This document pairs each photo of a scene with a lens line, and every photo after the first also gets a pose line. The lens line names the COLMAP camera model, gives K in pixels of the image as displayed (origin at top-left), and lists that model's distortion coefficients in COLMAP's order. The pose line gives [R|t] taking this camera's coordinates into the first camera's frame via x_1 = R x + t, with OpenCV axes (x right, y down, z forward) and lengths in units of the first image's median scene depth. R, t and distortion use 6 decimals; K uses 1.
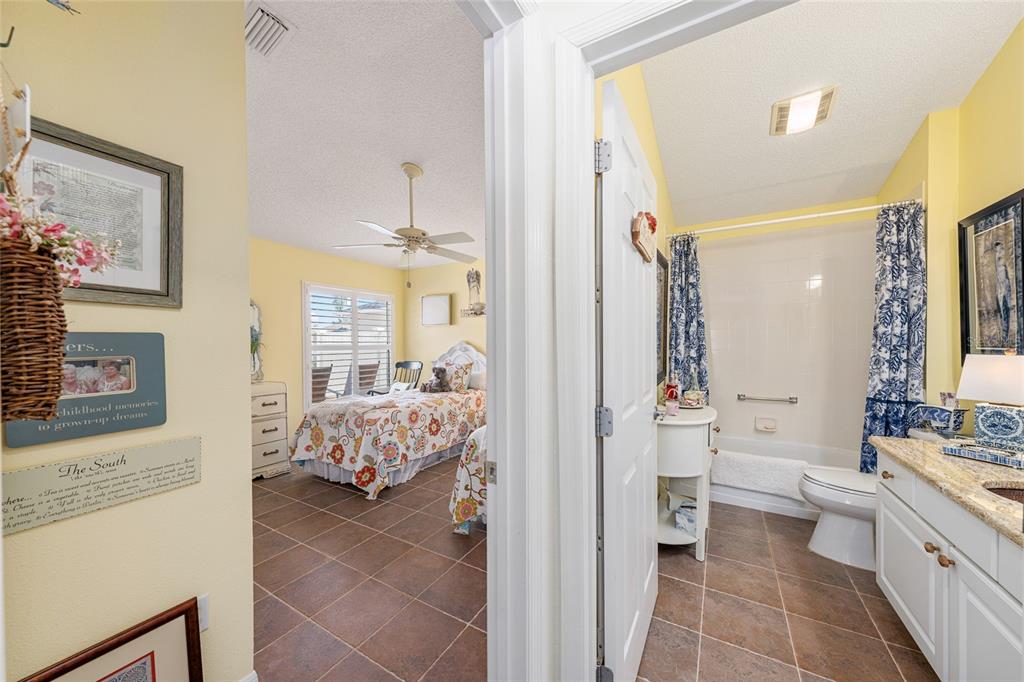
lens RADIAL K [[356.1, 0, 520.0], [0, 356.1, 345.0], [0, 0, 1]] dist [-0.000780, 0.000002]
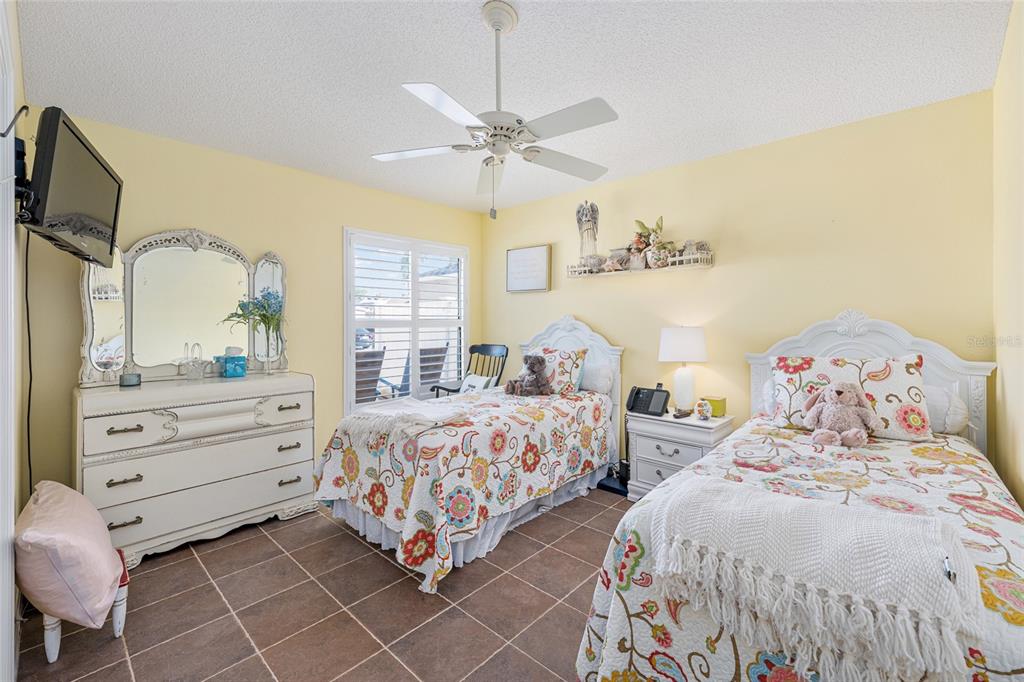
lens RADIAL K [[435.4, 0, 516.3], [0, 435.4, 318.3], [0, 0, 1]] dist [-0.000088, -0.000056]
pose [[0.973844, 0.005088, -0.227162, -0.131573], [-0.007079, 0.999943, -0.007950, 0.003323], [0.227109, 0.009351, 0.973824, 0.372251]]
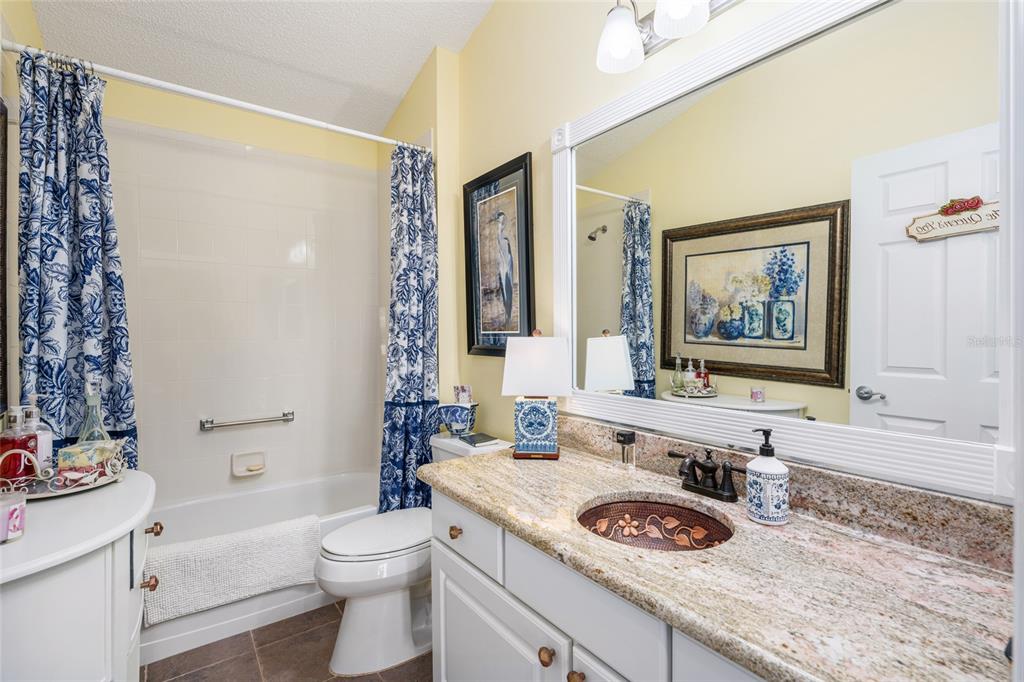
lens RADIAL K [[468.8, 0, 512.0], [0, 468.8, 341.0], [0, 0, 1]] dist [0.000844, 0.000346]
pose [[0.410732, -0.012318, 0.911673, 0.181536], [0.007429, 0.999921, 0.010164, 0.013476], [-0.911726, 0.002599, 0.410791, 0.315618]]
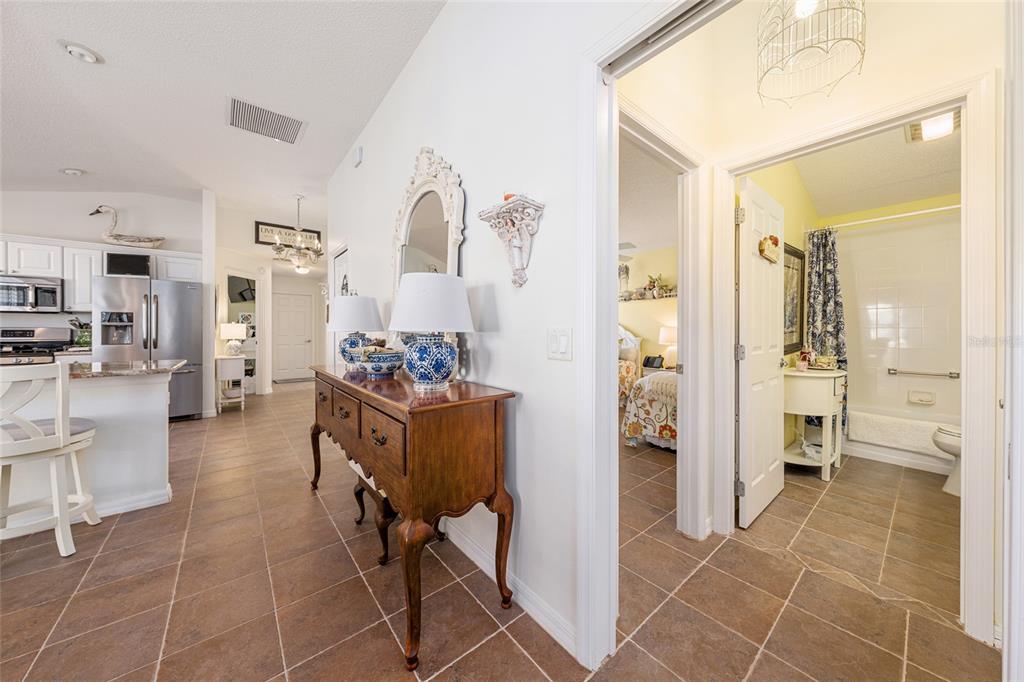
lens RADIAL K [[344.6, 0, 517.6], [0, 344.6, 328.7], [0, 0, 1]] dist [-0.000838, 0.000037]
pose [[0.936597, 0.007600, -0.350326, -0.090855], [-0.010538, 0.999923, -0.006482, 0.042704], [0.350250, 0.009763, 0.936605, -0.447170]]
